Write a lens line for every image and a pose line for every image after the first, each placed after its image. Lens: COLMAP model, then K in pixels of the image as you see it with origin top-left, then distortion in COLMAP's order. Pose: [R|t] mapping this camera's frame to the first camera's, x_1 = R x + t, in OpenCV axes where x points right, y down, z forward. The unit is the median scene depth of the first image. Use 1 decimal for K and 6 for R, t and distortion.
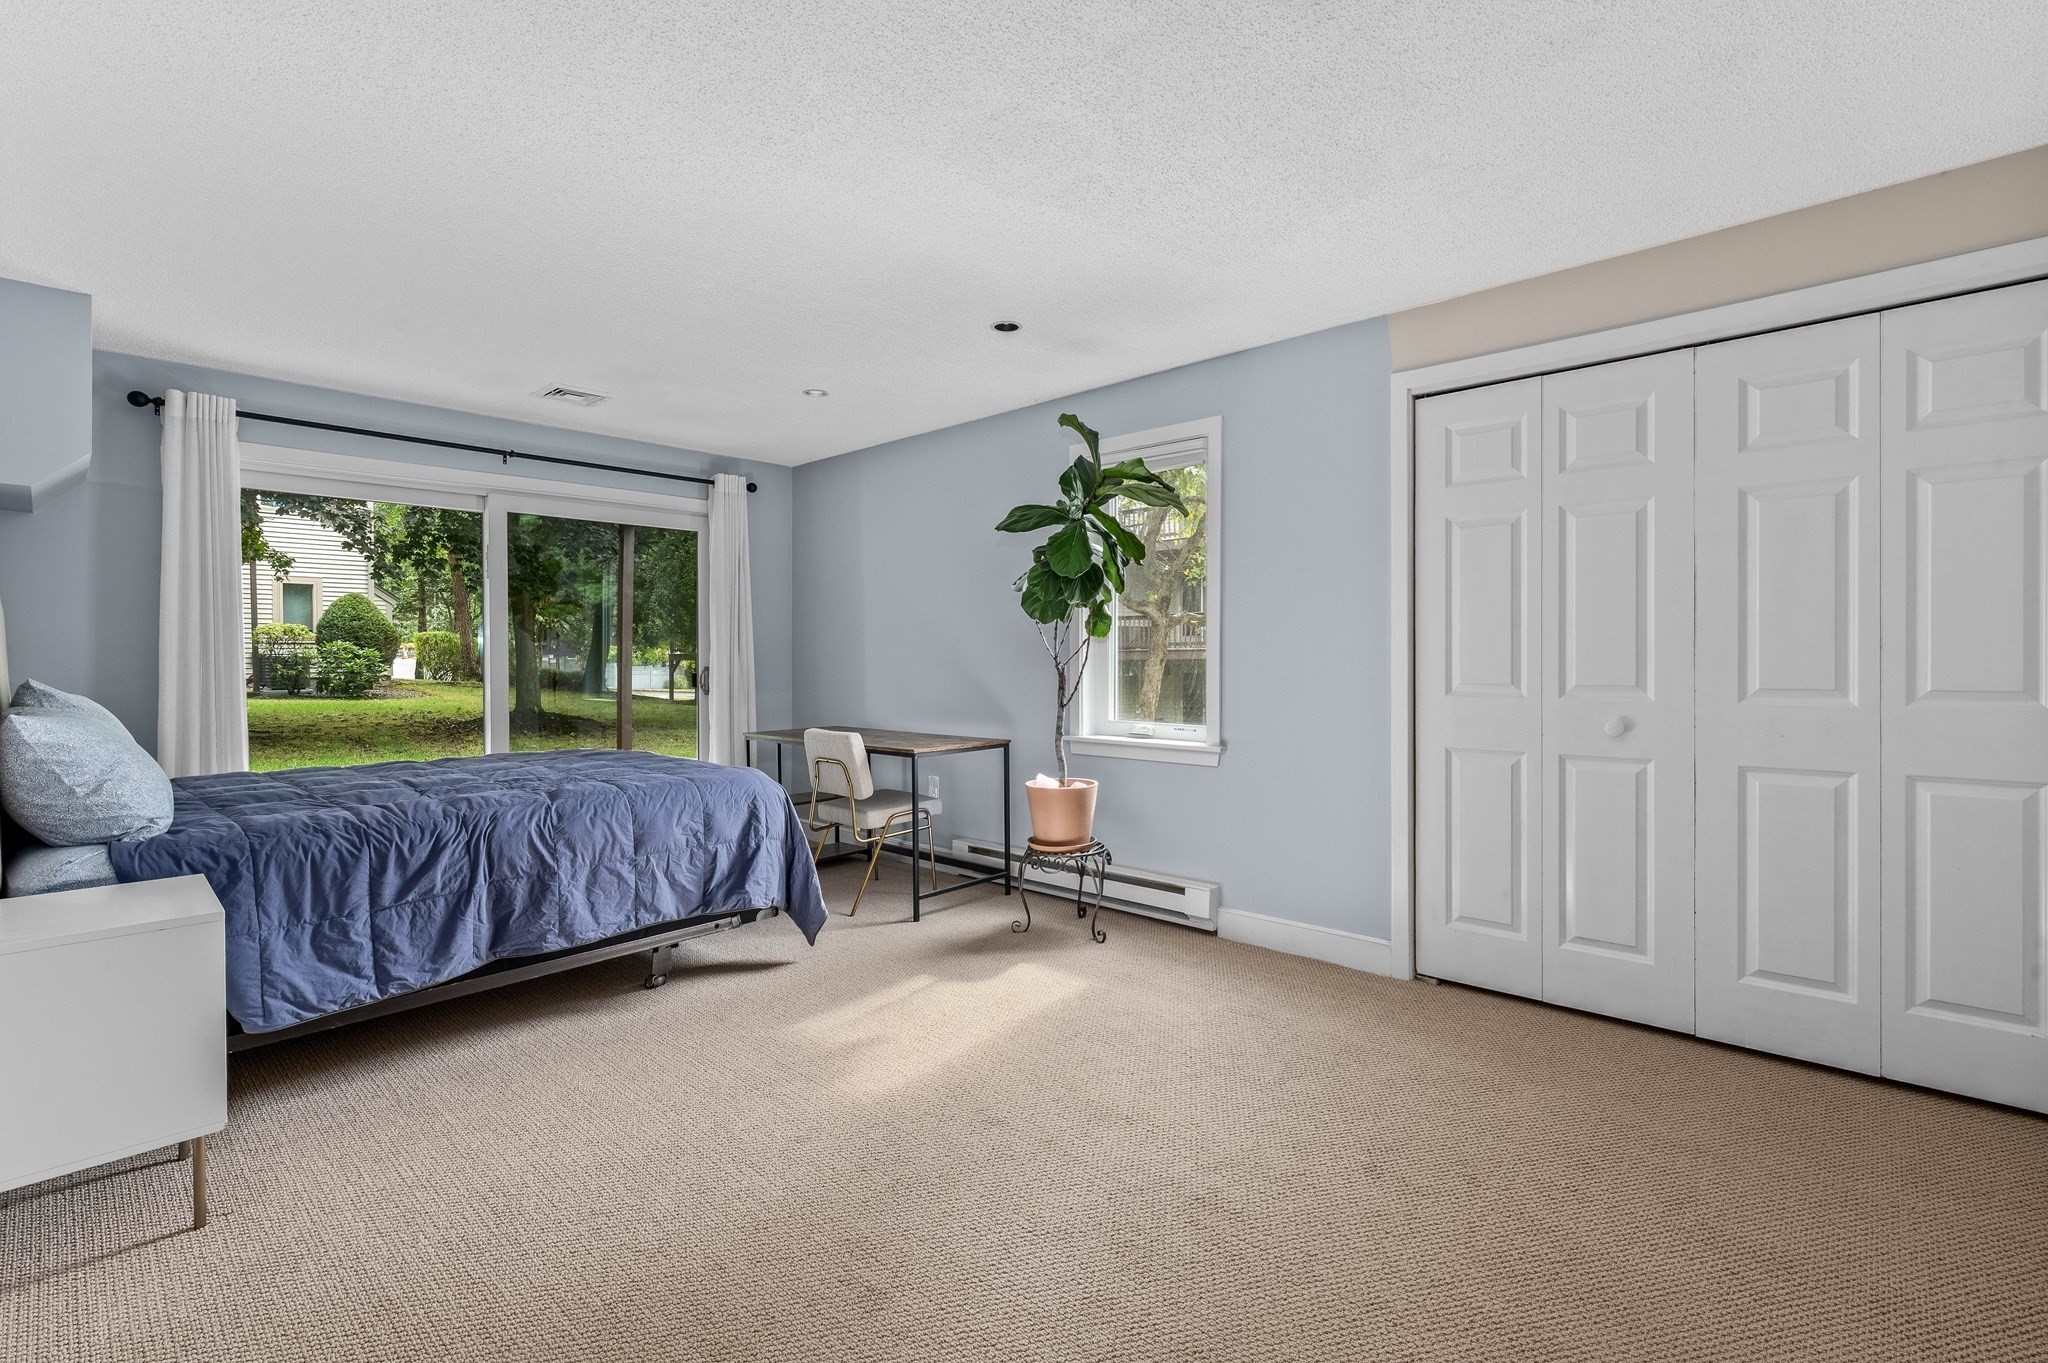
lens RADIAL K [[933.2, 0, 1023.7], [0, 933.2, 672.2], [0, 0, 1]] dist [-0.000828, -0.000820]
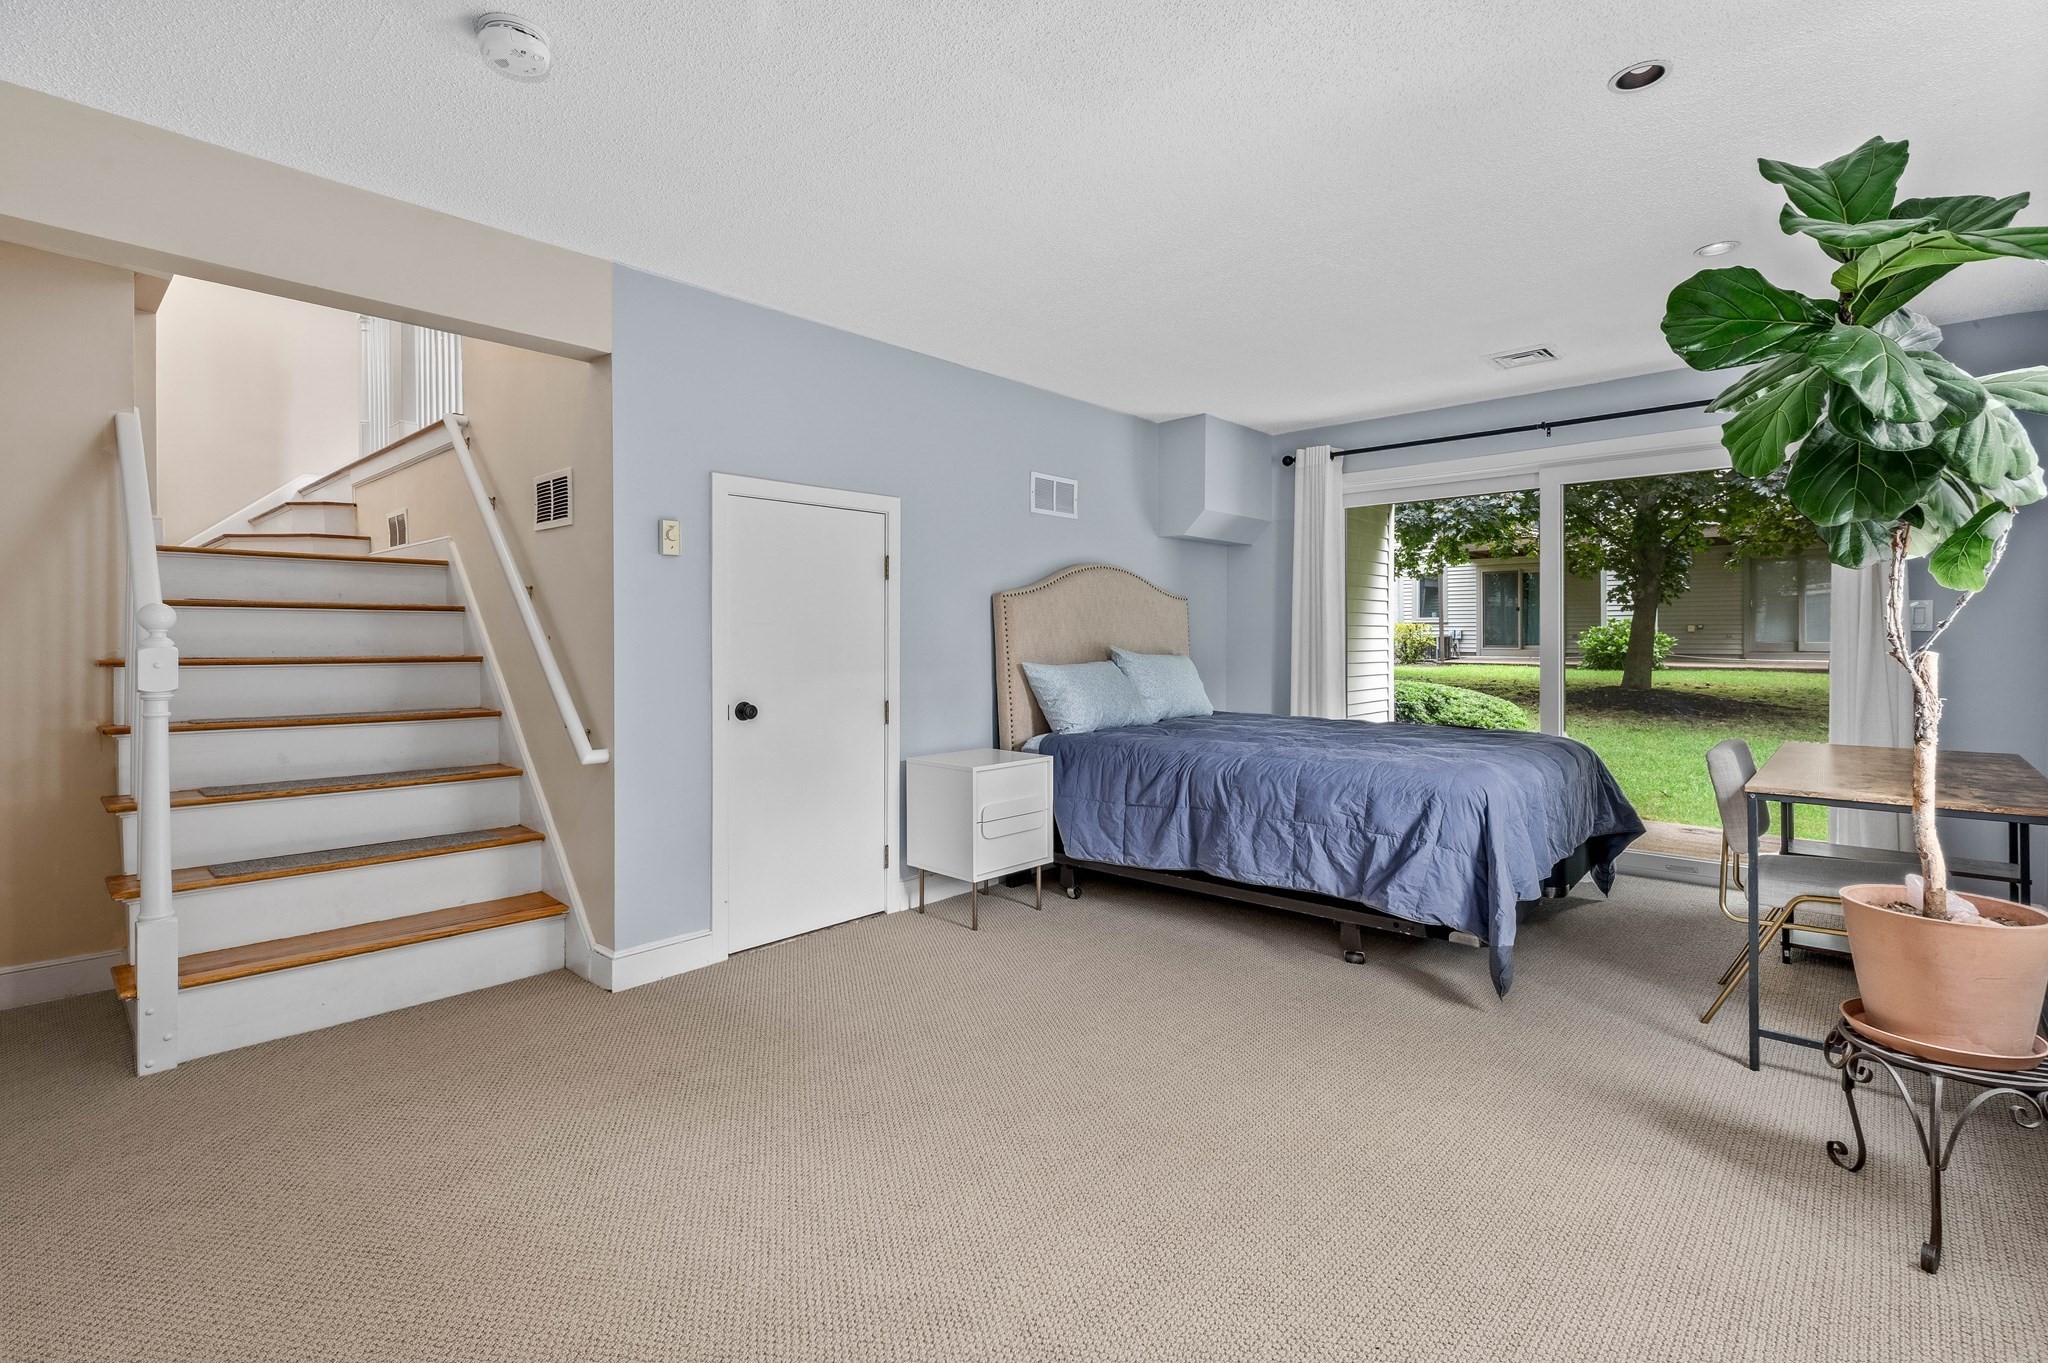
lens RADIAL K [[933.2, 0, 1017.9], [0, 933.2, 631.7], [0, 0, 1]] dist [-0.000828, -0.000820]
pose [[0.000266, 0.002864, -0.999996, 0.681690], [-0.014926, 0.999885, 0.002859, -0.018504], [0.999889, 0.014925, 0.000309, 0.708612]]
